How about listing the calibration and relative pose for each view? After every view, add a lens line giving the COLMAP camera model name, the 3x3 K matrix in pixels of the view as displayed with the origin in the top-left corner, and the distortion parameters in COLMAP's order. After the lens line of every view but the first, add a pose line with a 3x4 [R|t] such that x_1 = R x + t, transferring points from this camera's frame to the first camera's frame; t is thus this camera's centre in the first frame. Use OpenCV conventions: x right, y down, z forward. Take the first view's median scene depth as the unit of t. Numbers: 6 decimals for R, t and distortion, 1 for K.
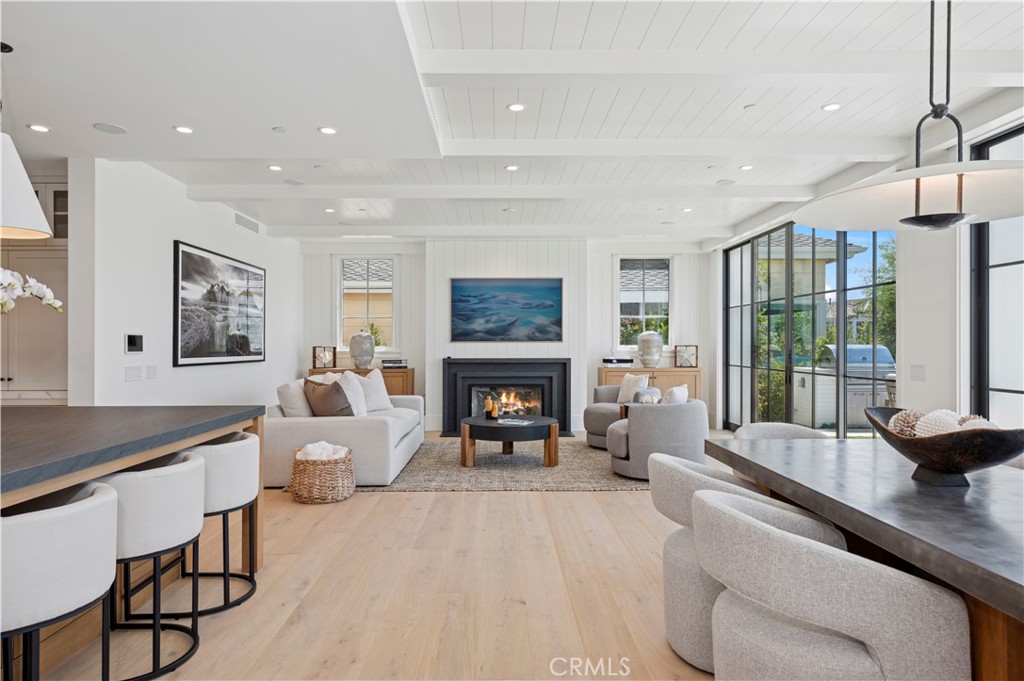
lens RADIAL K [[621.0, 0, 506.2], [0, 621.0, 341.7], [0, 0, 1]] dist [0.001720, 0.000593]
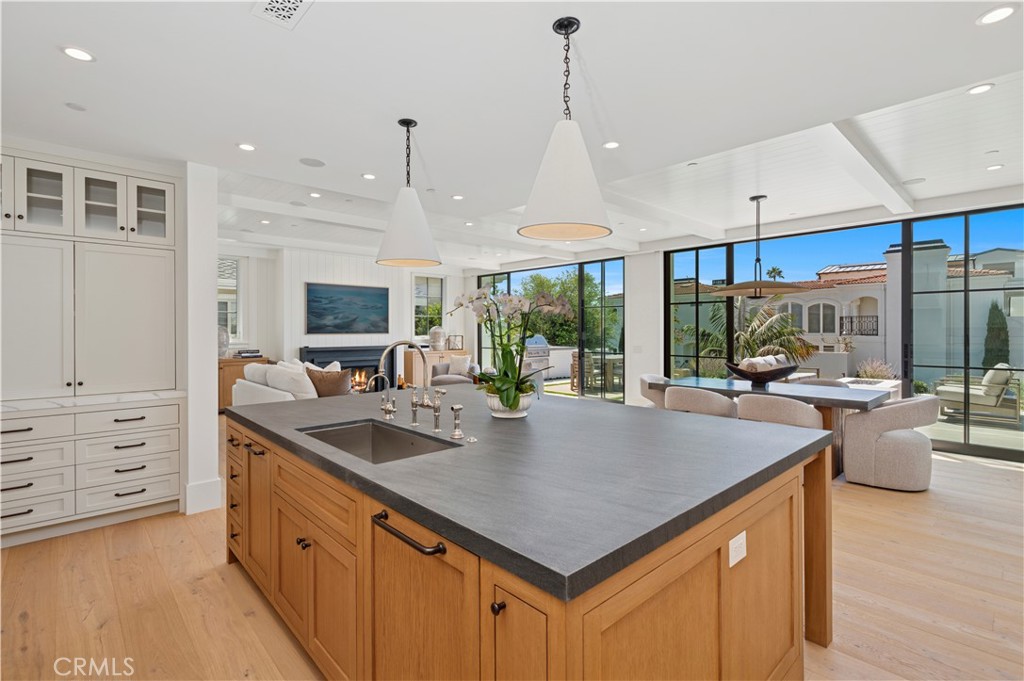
lens RADIAL K [[478.8, 0, 510.8], [0, 478.8, 326.8], [0, 0, 1]] dist [0.003953, 0.000523]
pose [[0.736184, 0.005633, 0.676758, -0.431844], [-0.003341, 0.999983, -0.004689, -0.011231], [-0.676773, 0.001191, 0.736190, 0.030315]]
